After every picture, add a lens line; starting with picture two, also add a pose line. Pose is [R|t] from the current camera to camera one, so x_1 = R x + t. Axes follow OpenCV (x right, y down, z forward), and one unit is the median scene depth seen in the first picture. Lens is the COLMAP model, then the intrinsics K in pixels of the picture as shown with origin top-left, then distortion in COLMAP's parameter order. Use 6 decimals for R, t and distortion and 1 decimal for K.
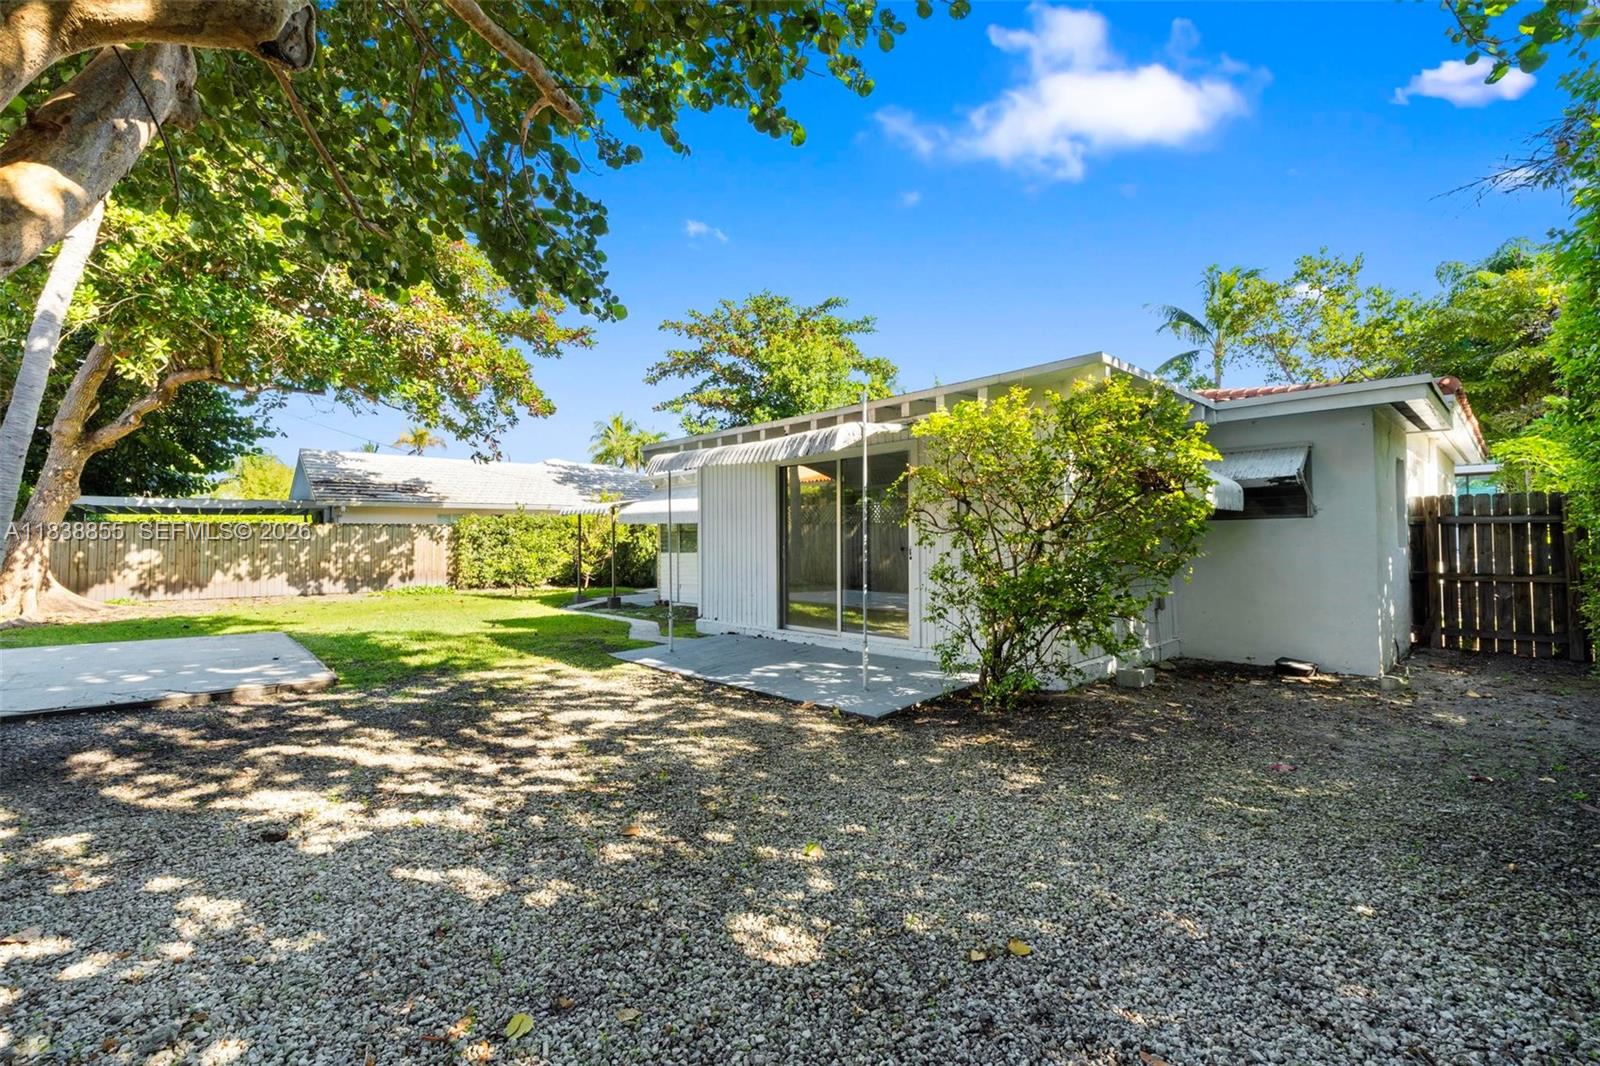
lens RADIAL K [[682.8, 0, 801.9], [0, 682.8, 542.5], [0, 0, 1]] dist [-0.006370, 0.000356]
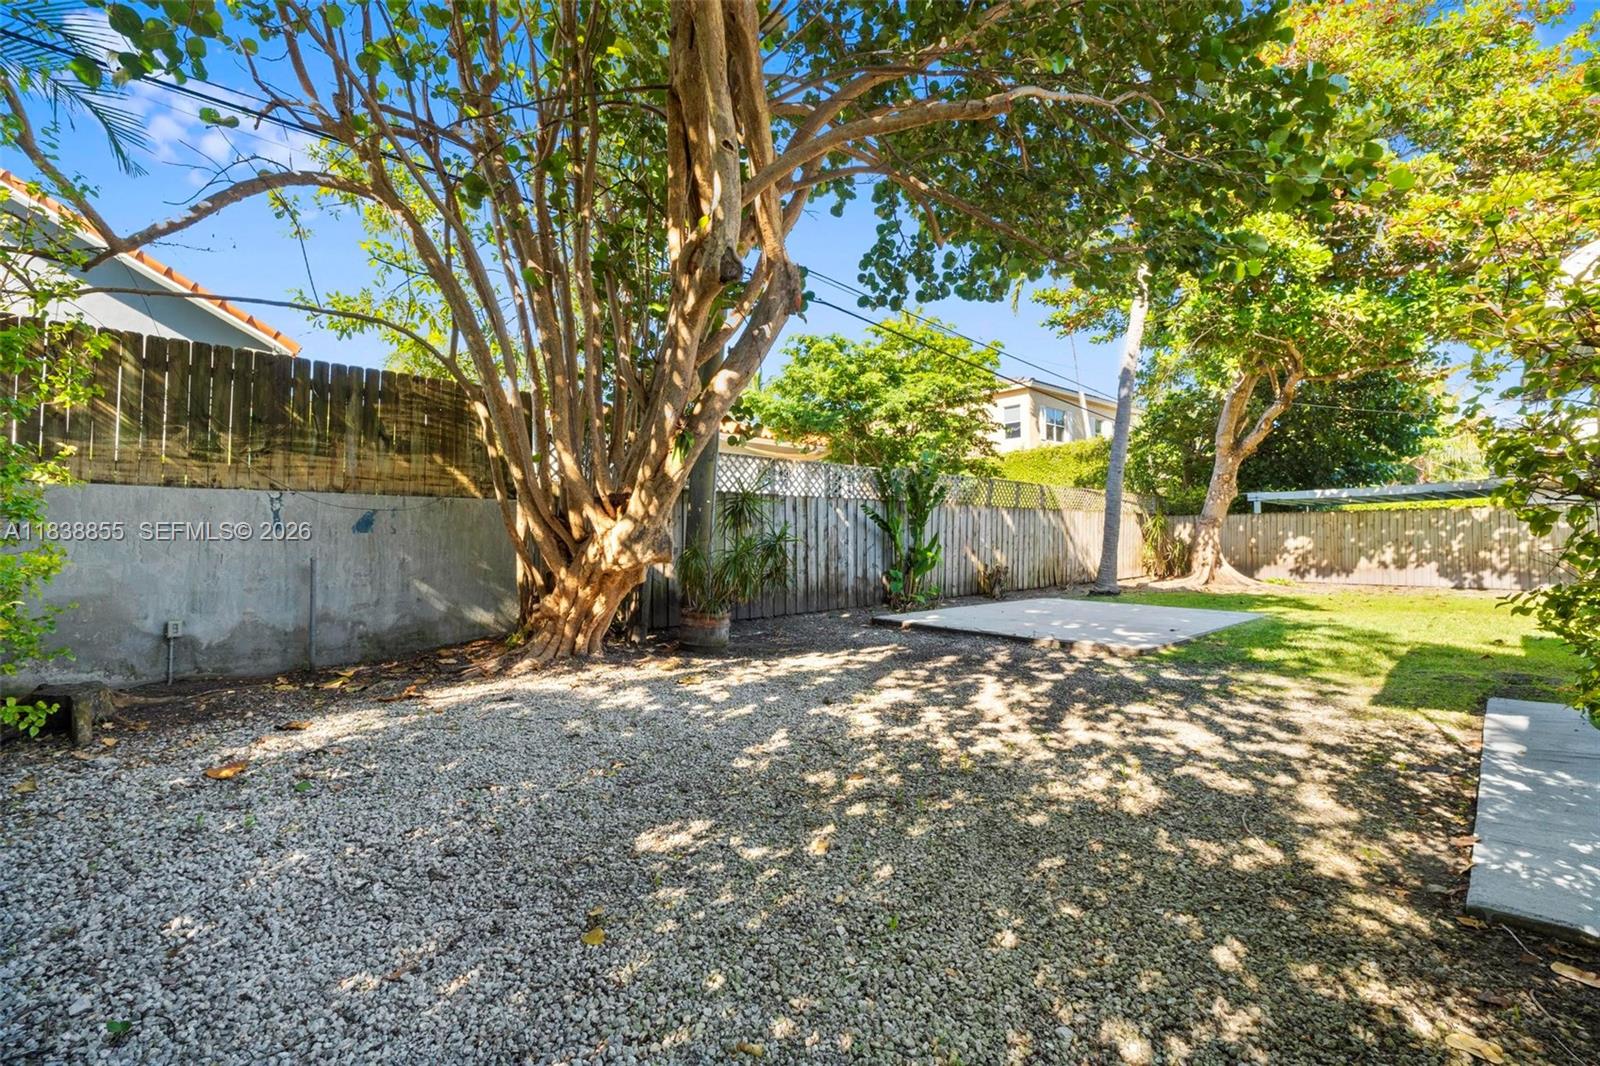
lens RADIAL K [[682.8, 0, 801.8], [0, 682.8, 537.0], [0, 0, 1]] dist [-0.006370, 0.000356]
pose [[-0.000714, 0.000084, -1.000000, 0.166616], [0.009610, 0.999954, 0.000077, 0.003048], [0.999954, -0.009610, -0.000715, 0.167397]]
